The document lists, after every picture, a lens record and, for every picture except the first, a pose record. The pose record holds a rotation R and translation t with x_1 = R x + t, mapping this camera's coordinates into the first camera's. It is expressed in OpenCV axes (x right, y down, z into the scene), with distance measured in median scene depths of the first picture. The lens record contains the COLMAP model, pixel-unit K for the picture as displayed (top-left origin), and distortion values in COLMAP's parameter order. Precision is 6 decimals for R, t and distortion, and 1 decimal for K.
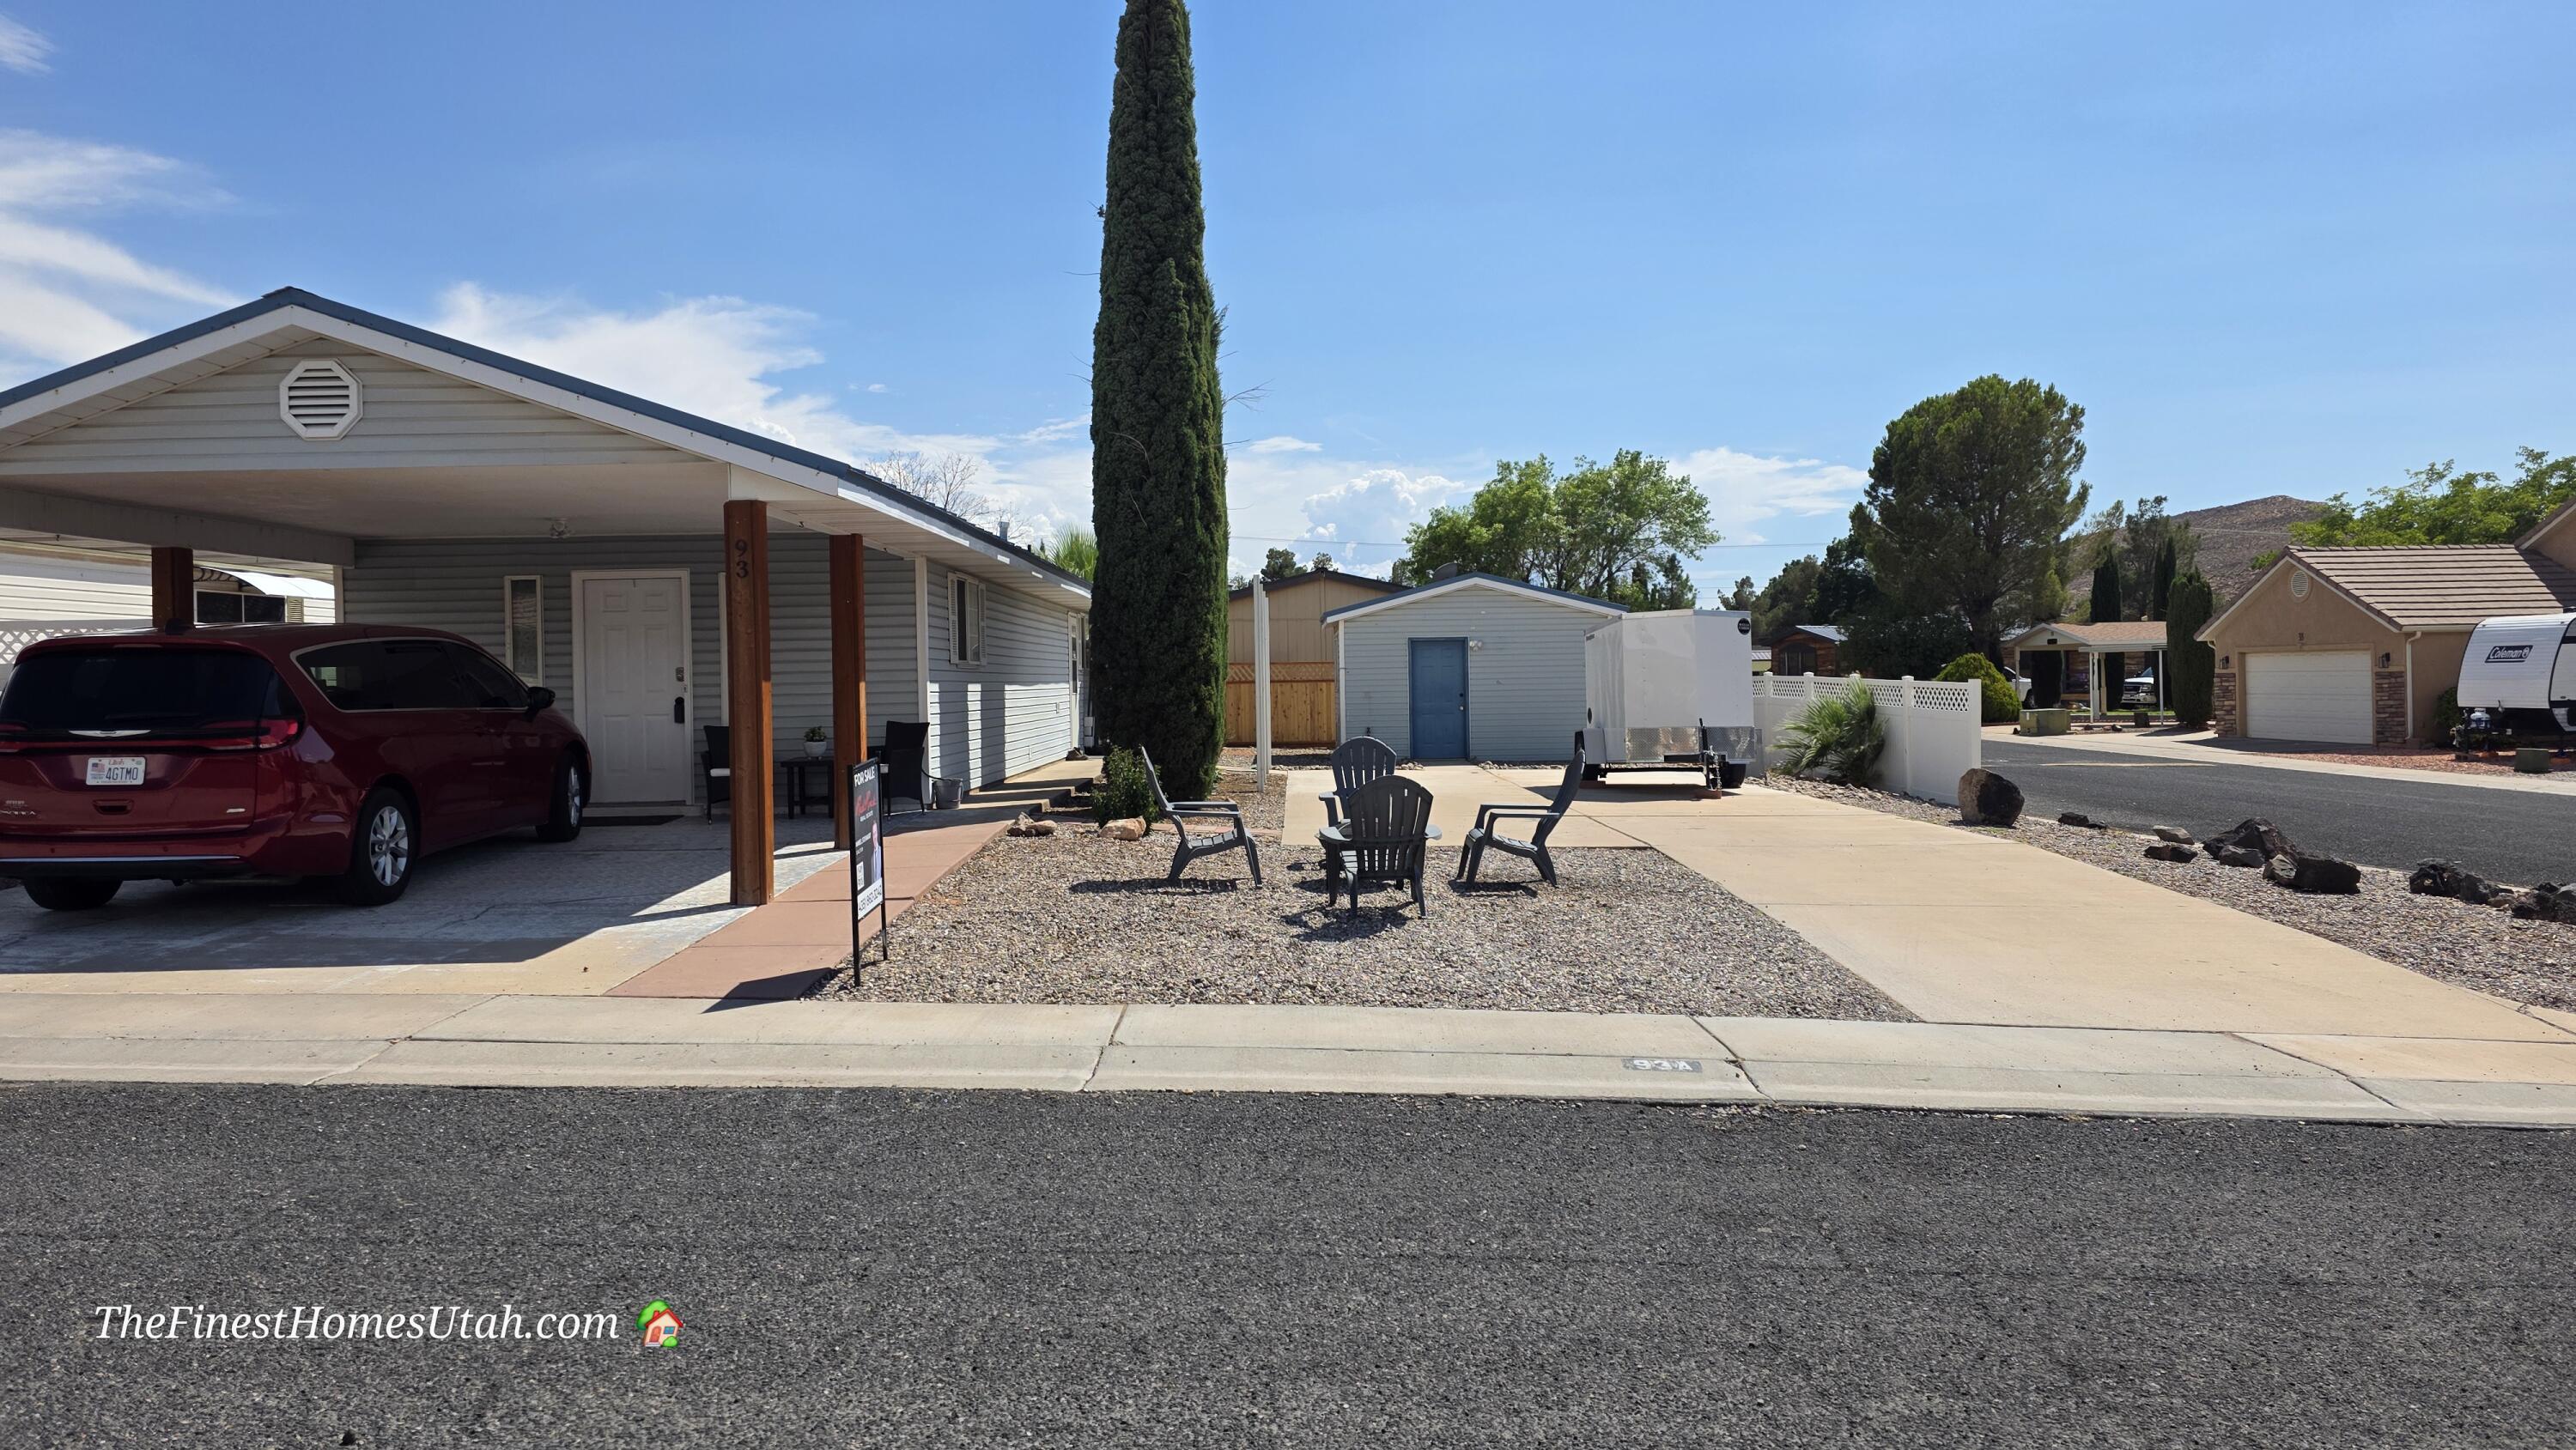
lens RADIAL K [[1695.3, 0, 1290.7], [0, 1695.3, 686.0], [0, 0, 1]] dist [0.108383, -0.100859]
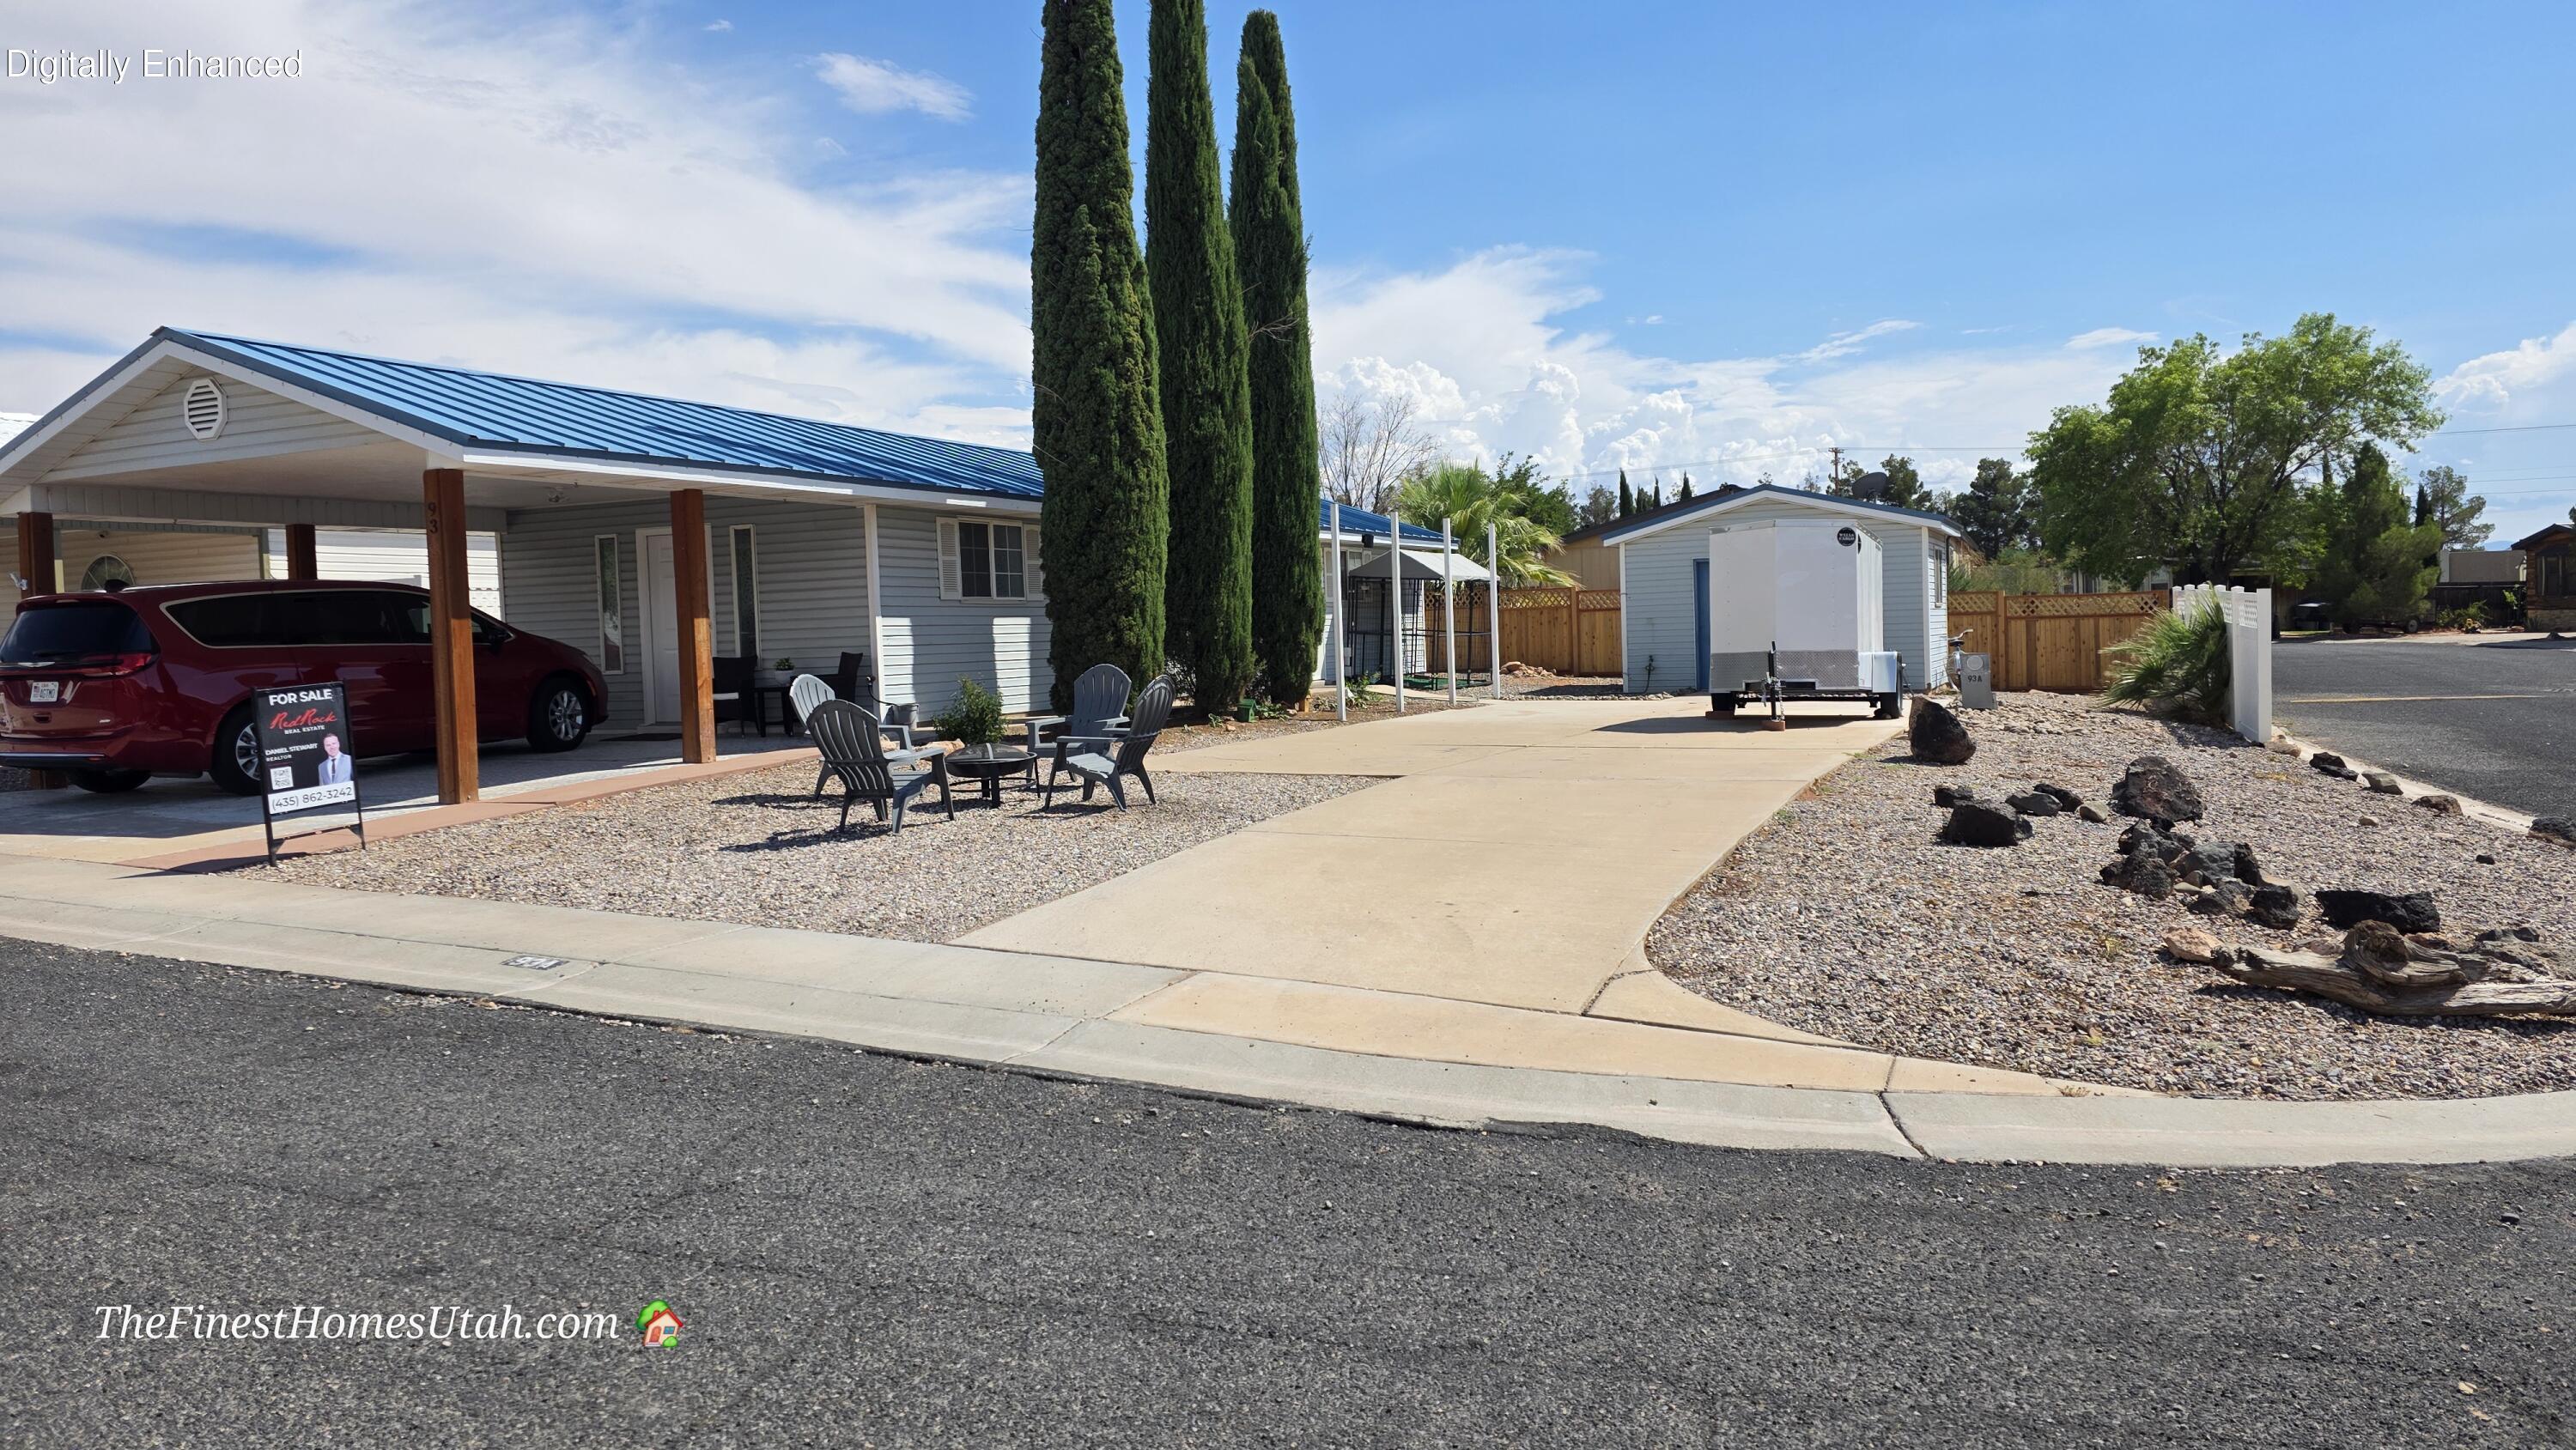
lens RADIAL K [[1715.9, 0, 1336.0], [0, 1715.9, 685.3], [0, 0, 1]] dist [0.112276, -0.143667]
pose [[0.912372, -0.001473, -0.409359, 0.236764], [0.017137, 0.999254, 0.034600, 0.003676], [0.409003, -0.038583, 0.911717, 0.042455]]
